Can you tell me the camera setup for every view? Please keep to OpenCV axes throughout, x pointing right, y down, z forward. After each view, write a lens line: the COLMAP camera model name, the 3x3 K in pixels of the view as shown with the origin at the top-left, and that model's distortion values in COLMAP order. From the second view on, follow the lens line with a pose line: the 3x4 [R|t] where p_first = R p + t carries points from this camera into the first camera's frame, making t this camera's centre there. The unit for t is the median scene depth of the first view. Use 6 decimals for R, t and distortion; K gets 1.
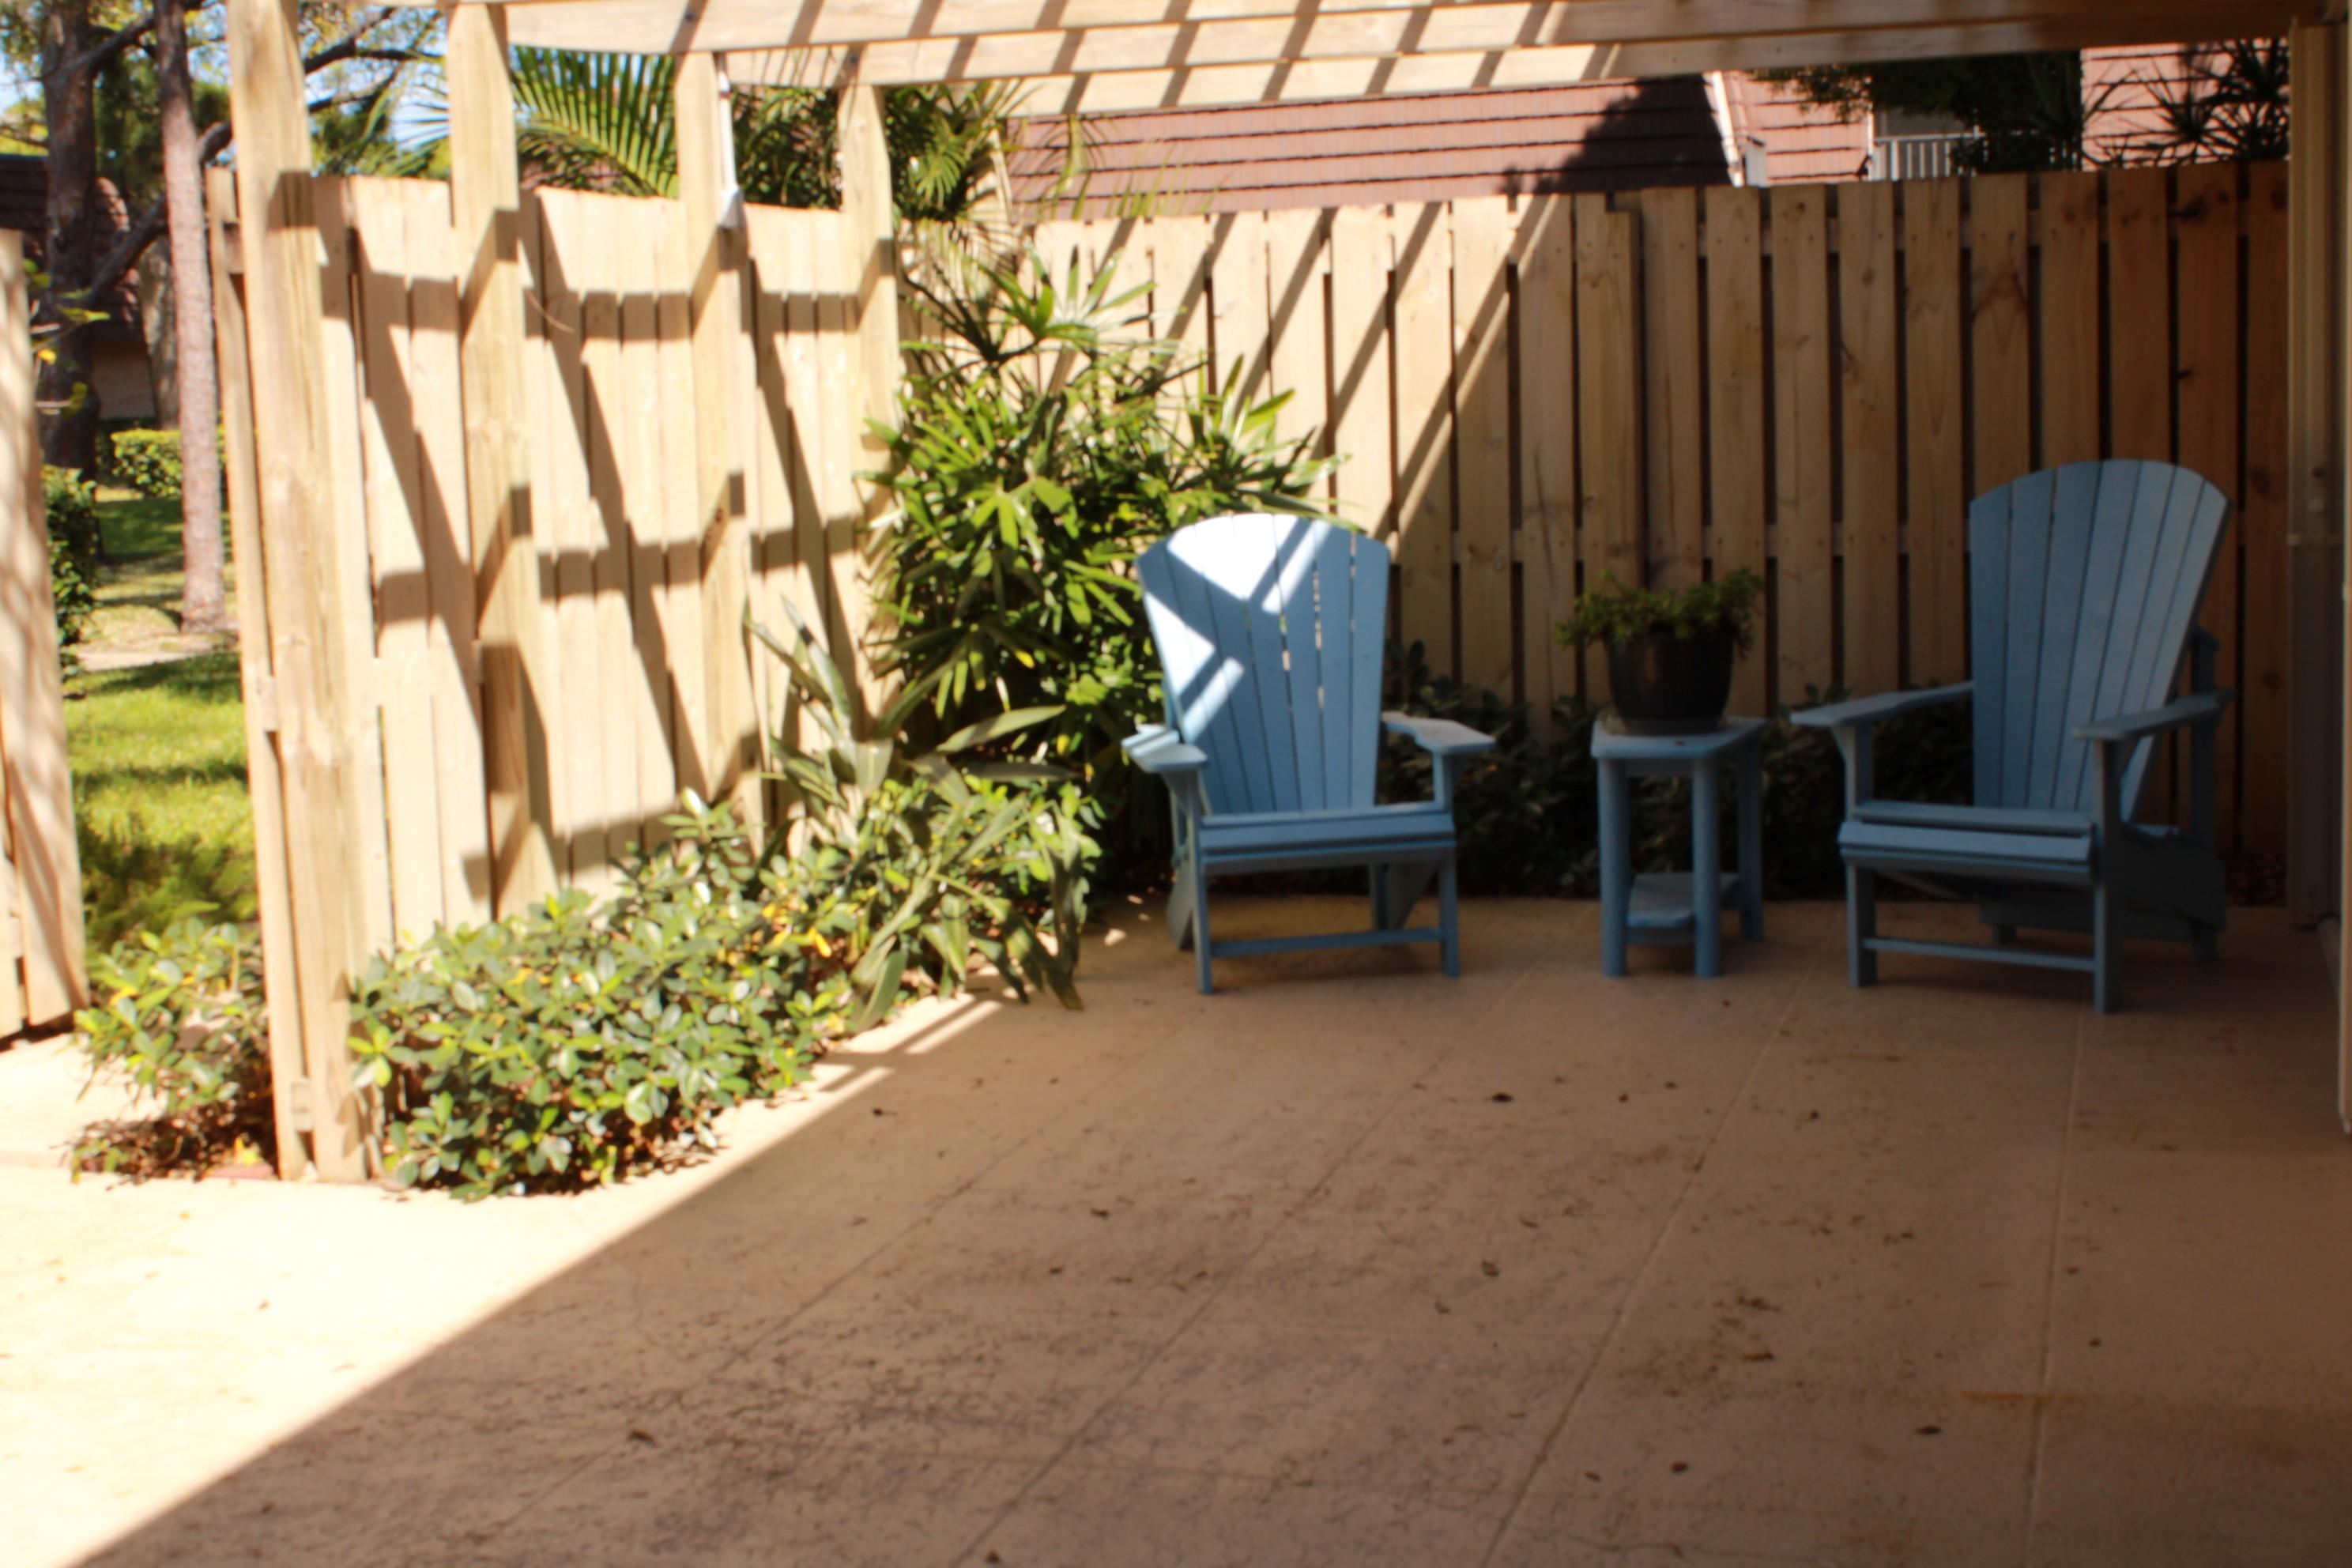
lens RADIAL K [[3004.4, 0, 1176.0], [0, 3004.4, 784.0], [0, 0, 1]] dist [-0.012554, 0.003249]
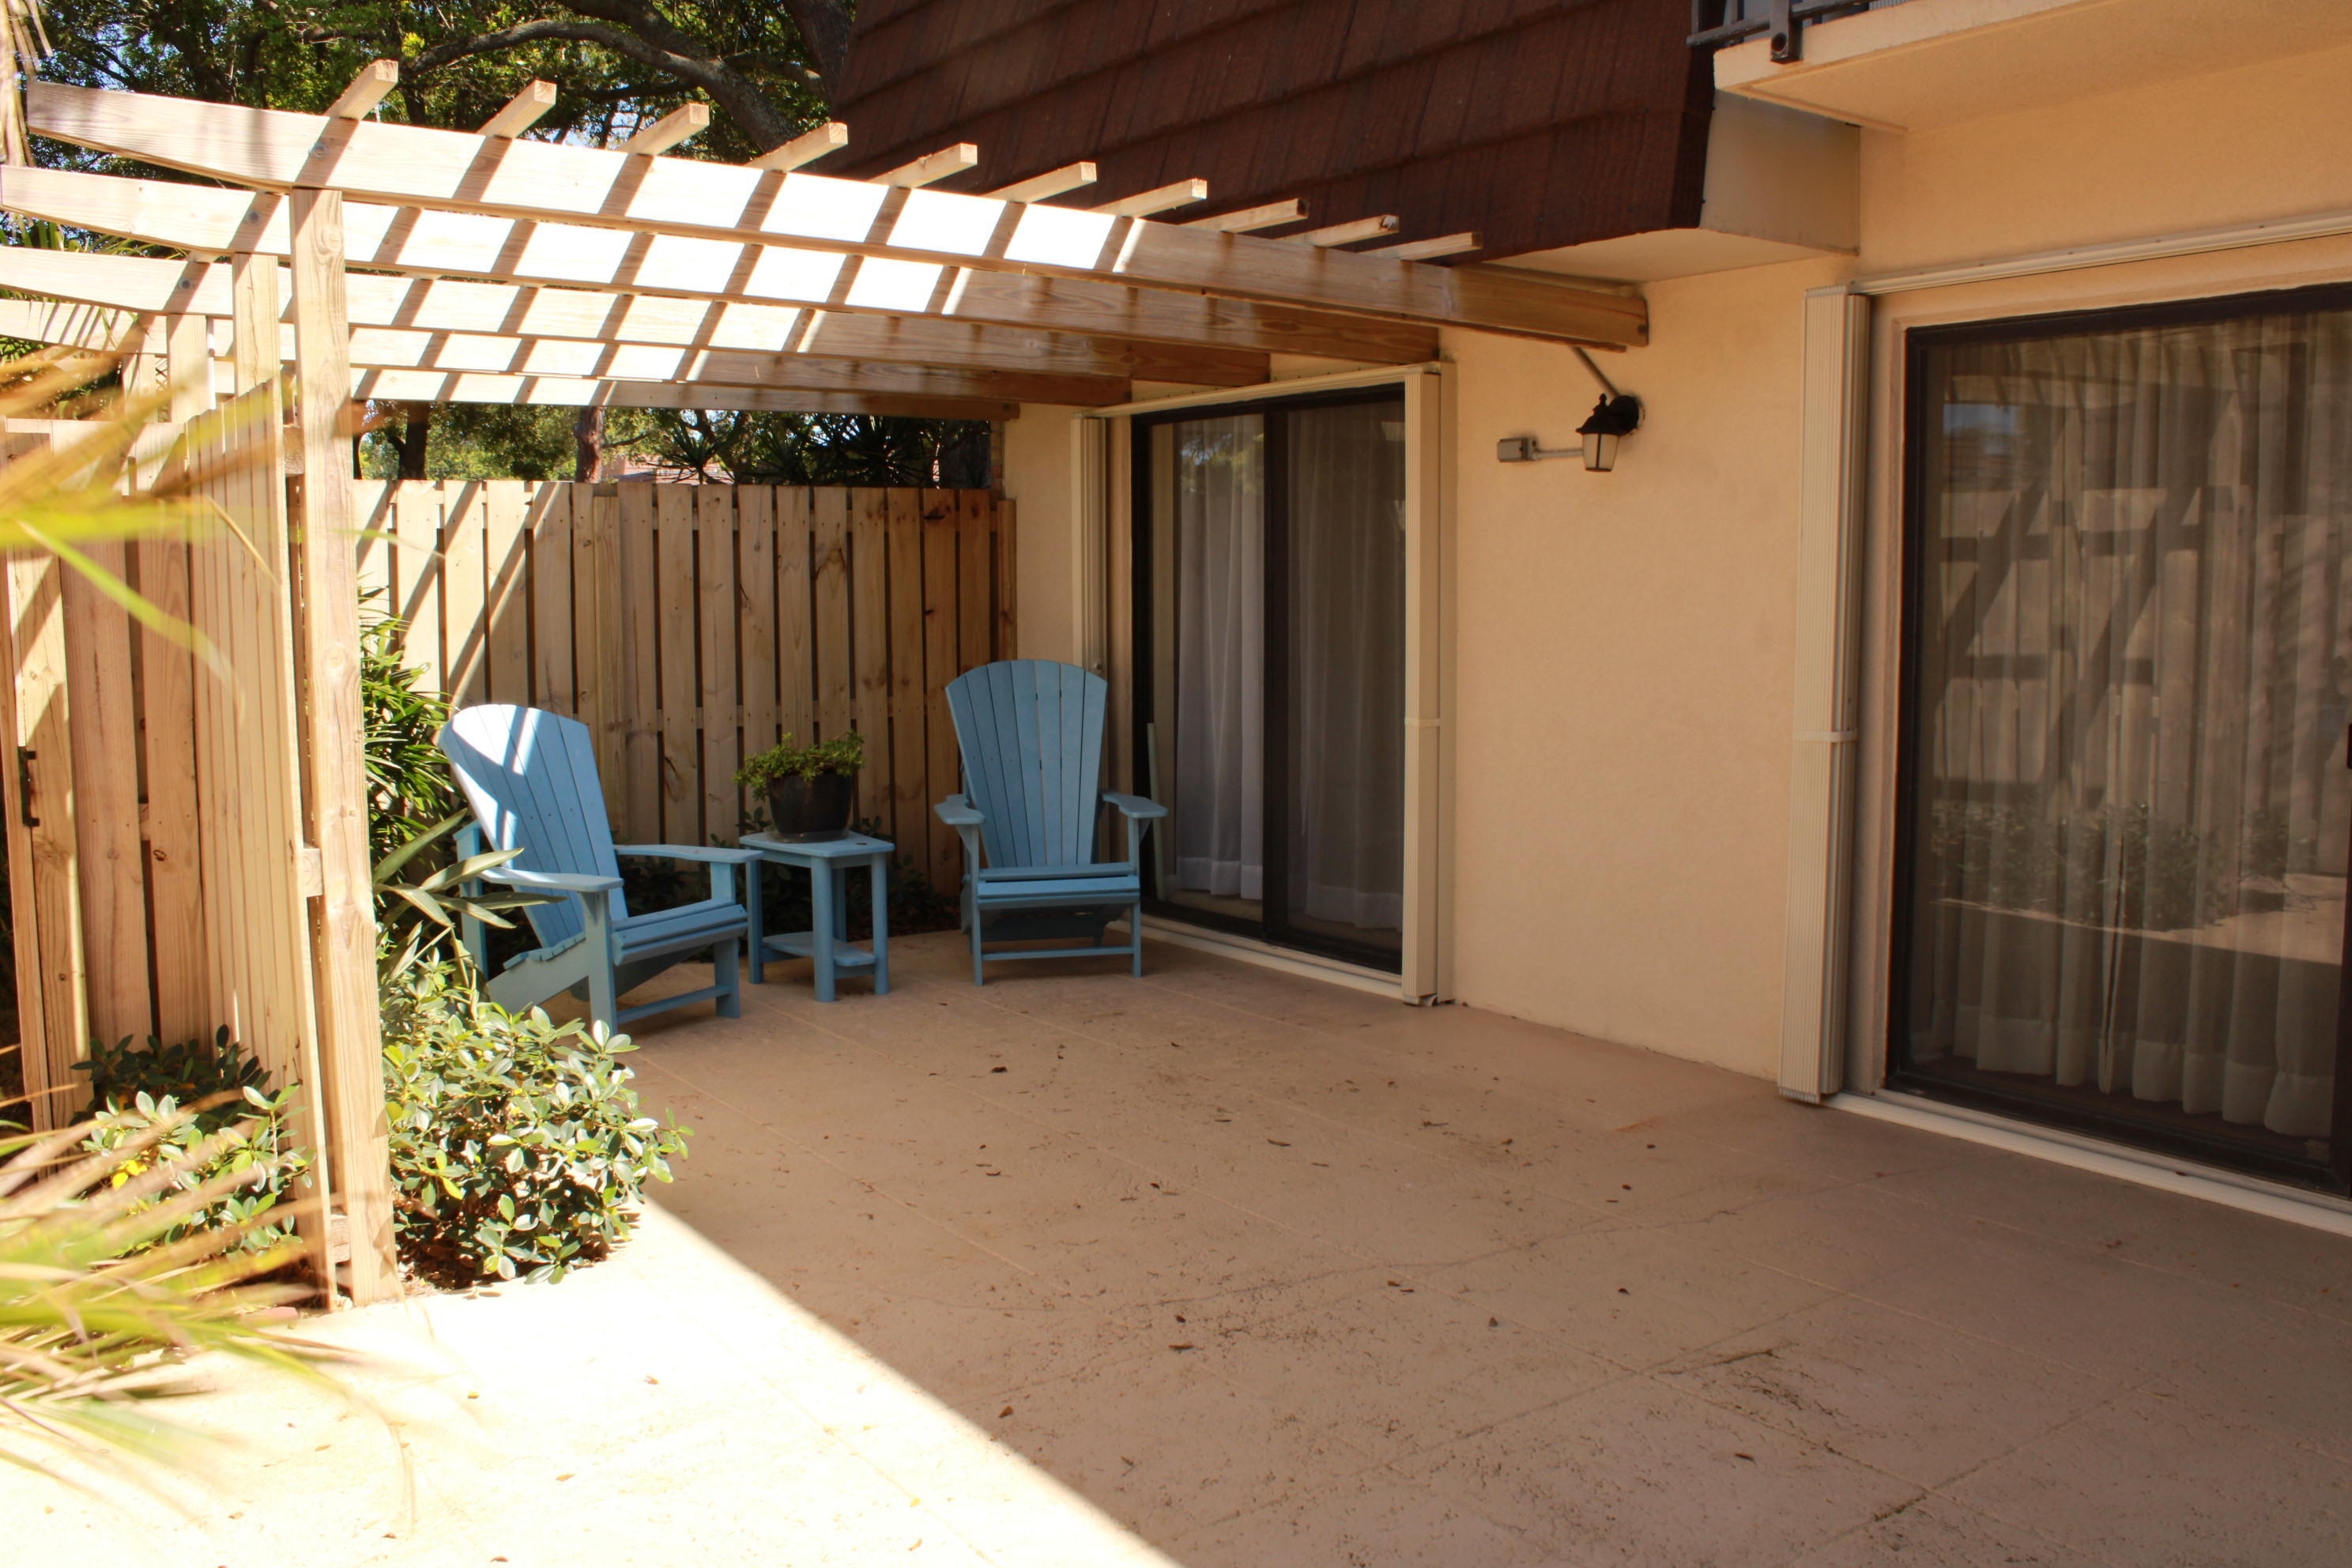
lens RADIAL K [[1970.9, 0, 1173.0], [0, 1970.9, 775.3], [0, 0, 1]] dist [-0.167373, 0.159380]
pose [[0.615493, -0.044940, 0.786860, -0.439034], [0.093255, 0.995512, -0.016089, -0.014912], [-0.782606, 0.083281, 0.616922, 0.218069]]
